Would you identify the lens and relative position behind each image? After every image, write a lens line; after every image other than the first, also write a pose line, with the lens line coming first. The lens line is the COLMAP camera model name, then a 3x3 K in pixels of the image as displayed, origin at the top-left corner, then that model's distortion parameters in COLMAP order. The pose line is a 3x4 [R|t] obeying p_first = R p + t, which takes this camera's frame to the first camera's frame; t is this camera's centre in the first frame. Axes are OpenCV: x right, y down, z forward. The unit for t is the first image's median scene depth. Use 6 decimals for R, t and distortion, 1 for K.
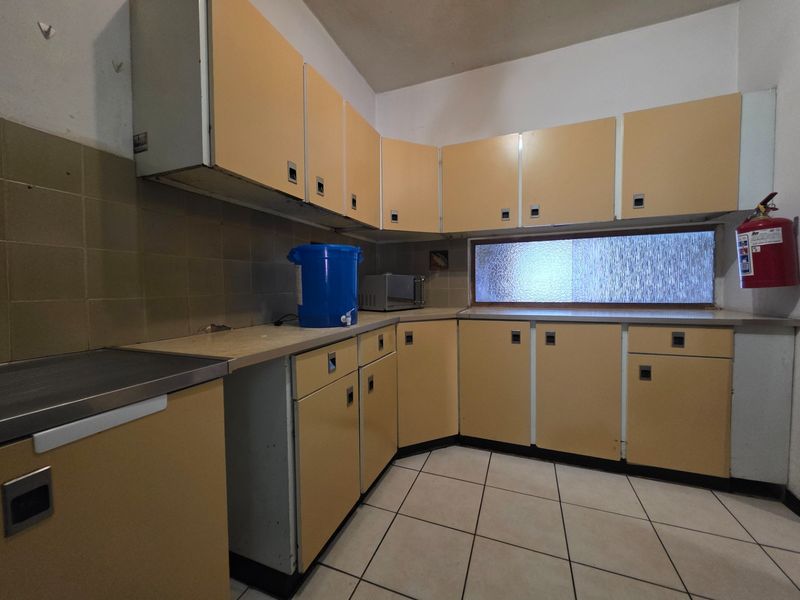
lens RADIAL K [[316.1, 0, 399.7], [0, 316.1, 298.8], [0, 0, 1]] dist [0.001418, 0.000554]
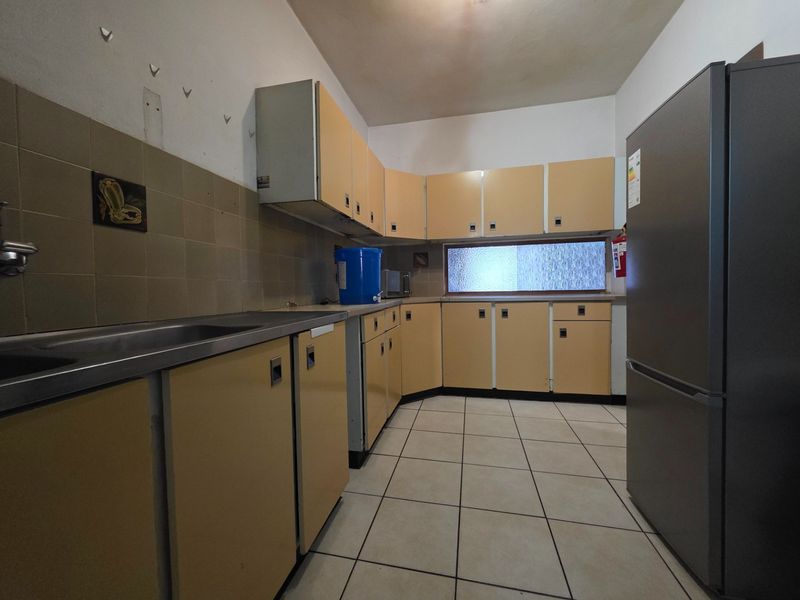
lens RADIAL K [[316.1, 0, 399.2], [0, 316.1, 298.6], [0, 0, 1]] dist [0.001418, 0.000554]
pose [[0.988333, -0.011716, 0.151859, -0.229218], [0.012717, 0.999903, -0.005624, 0.059276], [-0.151778, 0.007489, 0.988386, -0.374917]]
